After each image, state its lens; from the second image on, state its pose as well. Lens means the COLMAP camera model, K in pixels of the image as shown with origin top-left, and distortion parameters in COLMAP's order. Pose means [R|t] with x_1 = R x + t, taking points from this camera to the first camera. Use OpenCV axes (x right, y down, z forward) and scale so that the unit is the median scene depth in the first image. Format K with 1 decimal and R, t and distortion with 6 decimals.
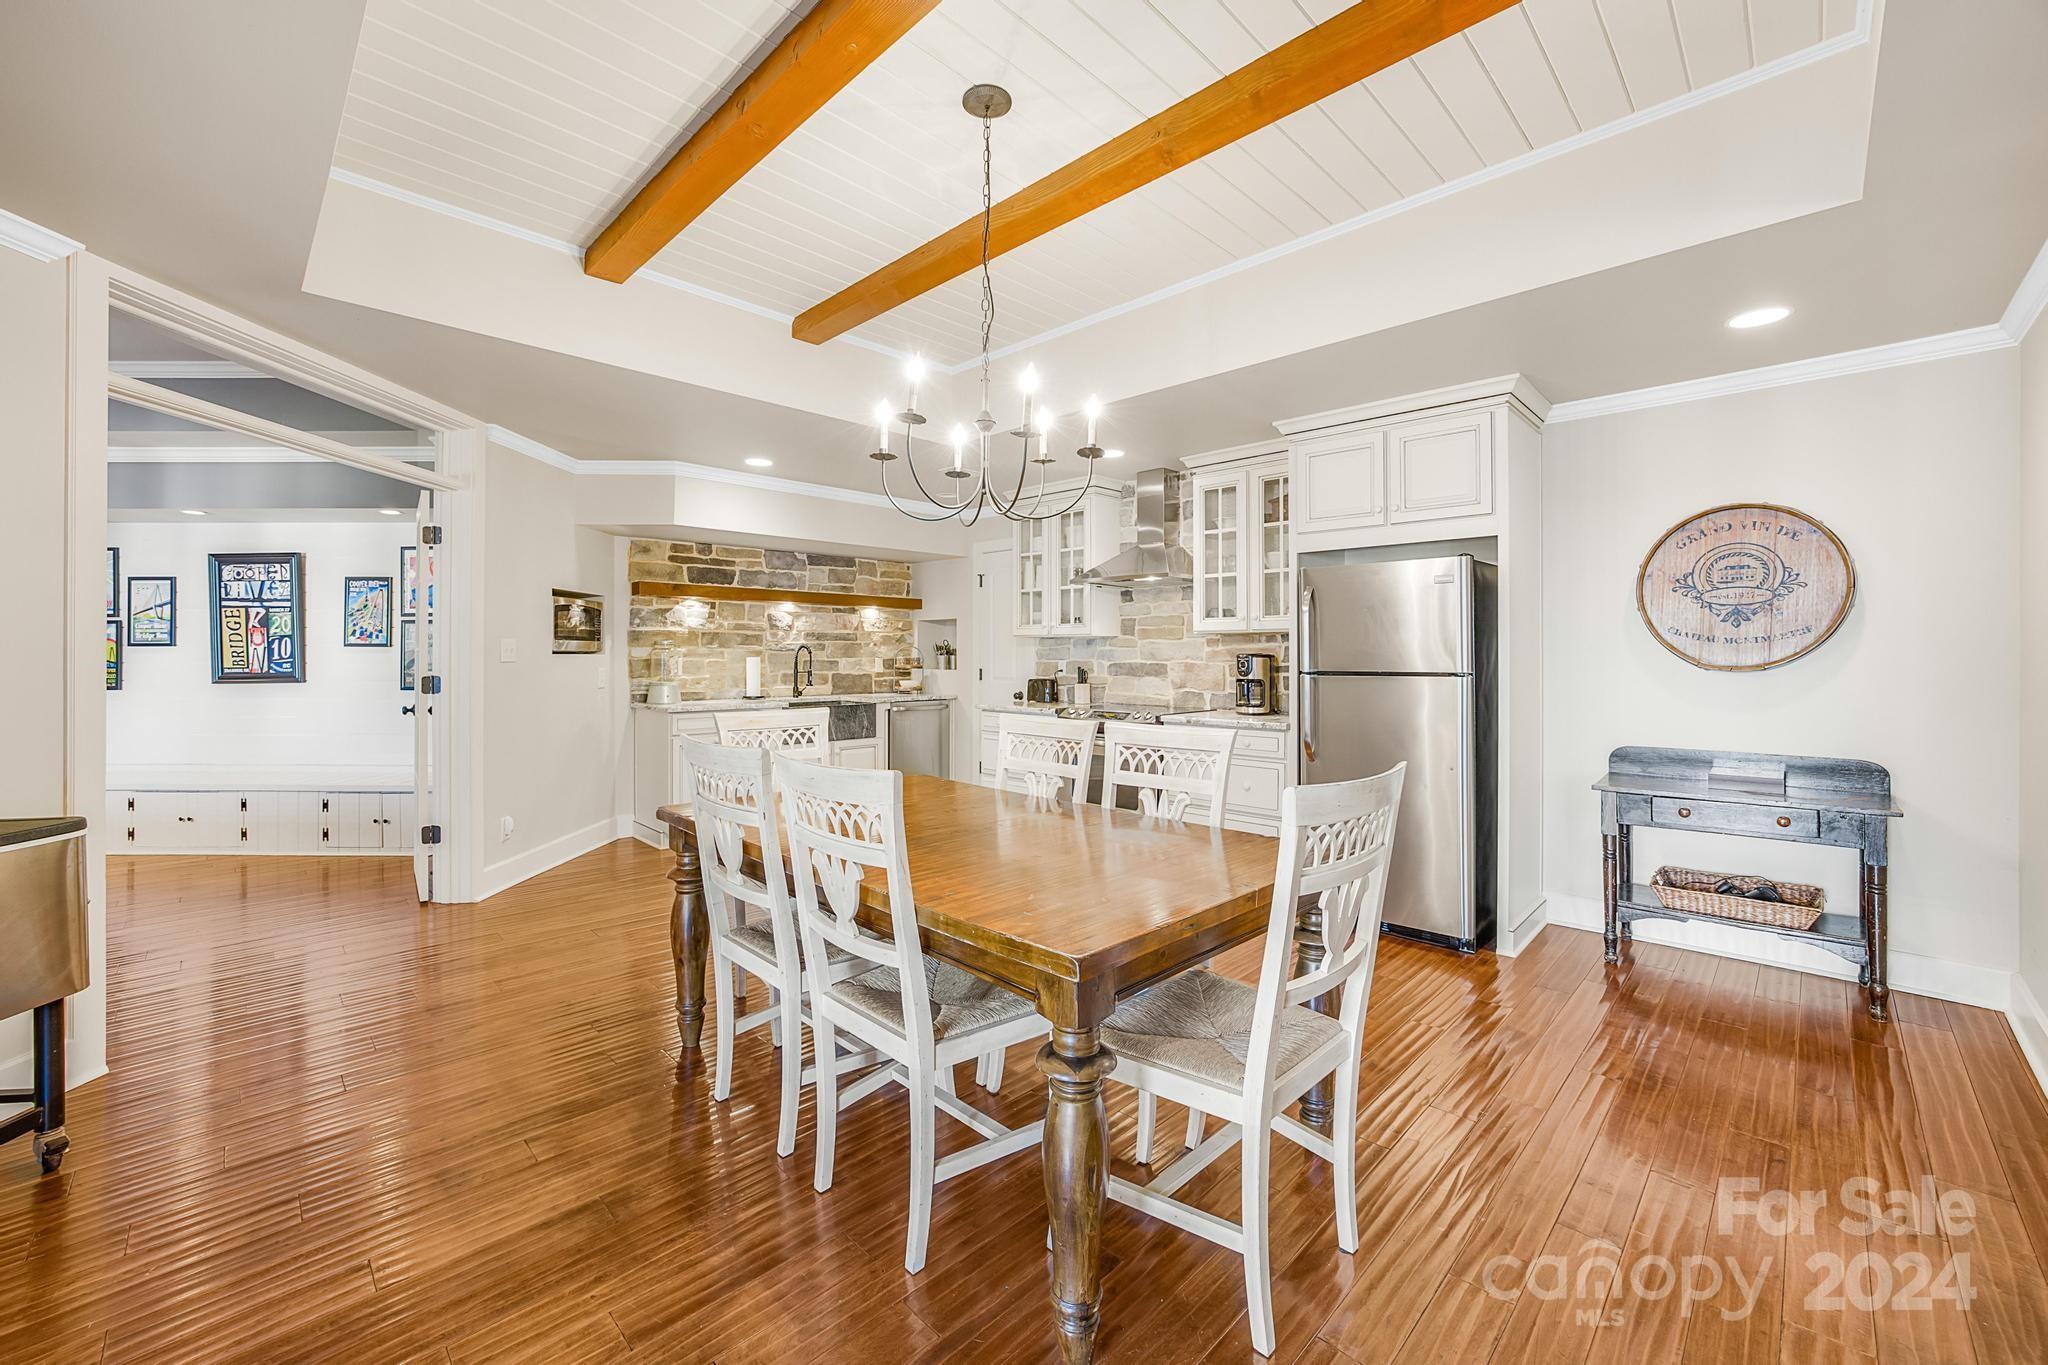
lens RADIAL K [[831.1, 0, 1013.9], [0, 831.1, 642.2], [0, 0, 1]] dist [-0.016707, 0.002014]
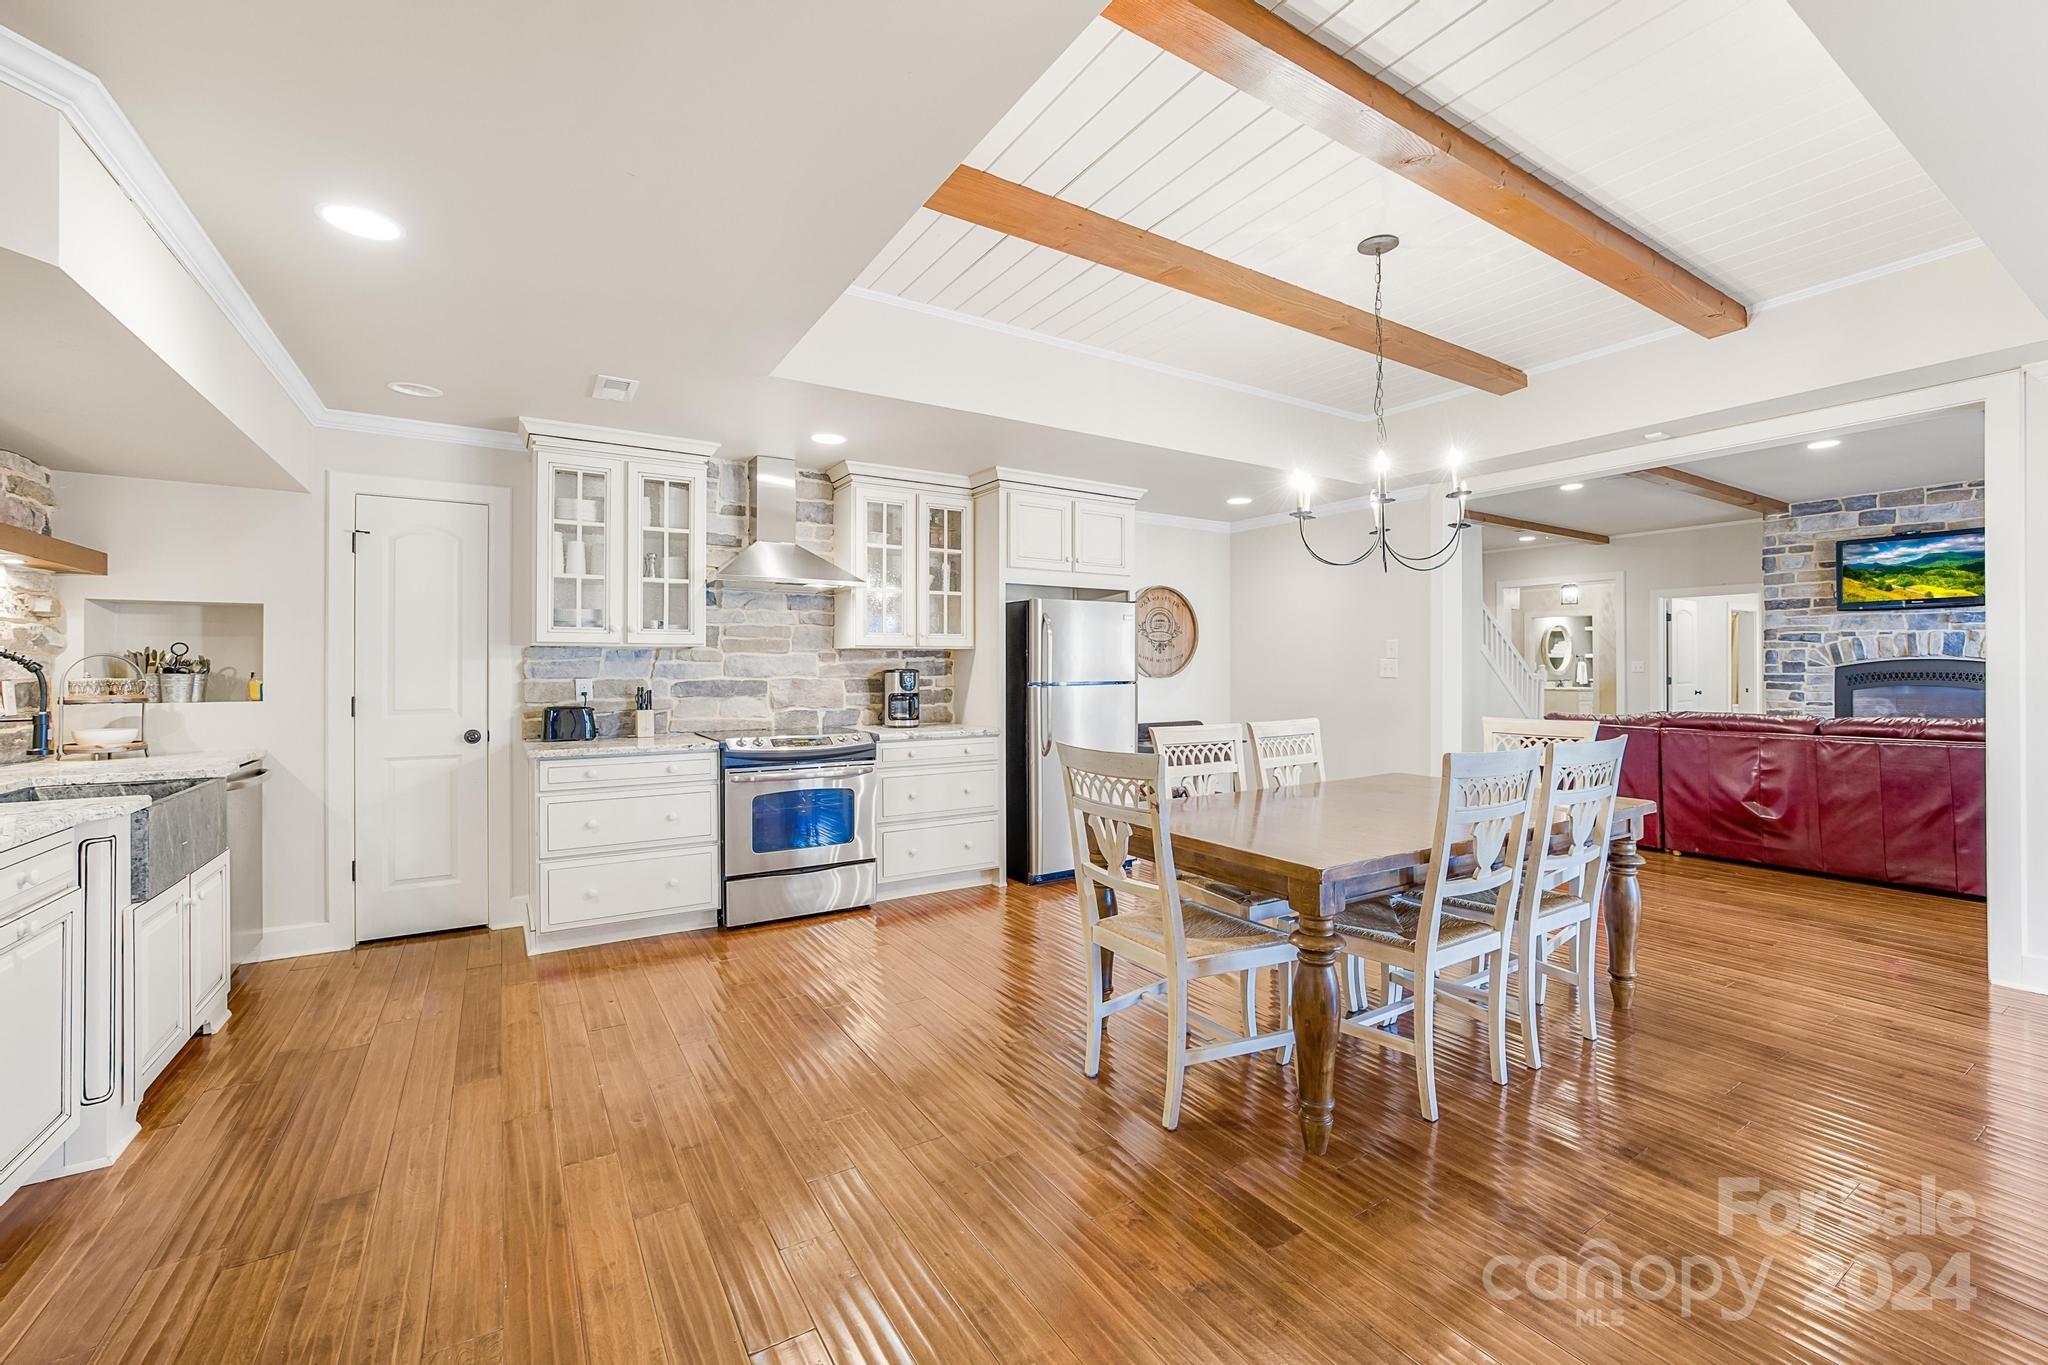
lens RADIAL K [[831.1, 0, 1015.2], [0, 831.1, 670.6], [0, 0, 1]] dist [-0.016707, 0.002014]
pose [[0.220273, 0.007418, 0.975410, -0.618659], [-0.005163, 0.999966, -0.006439, 0.019823], [-0.975425, -0.003618, 0.220304, 0.556119]]
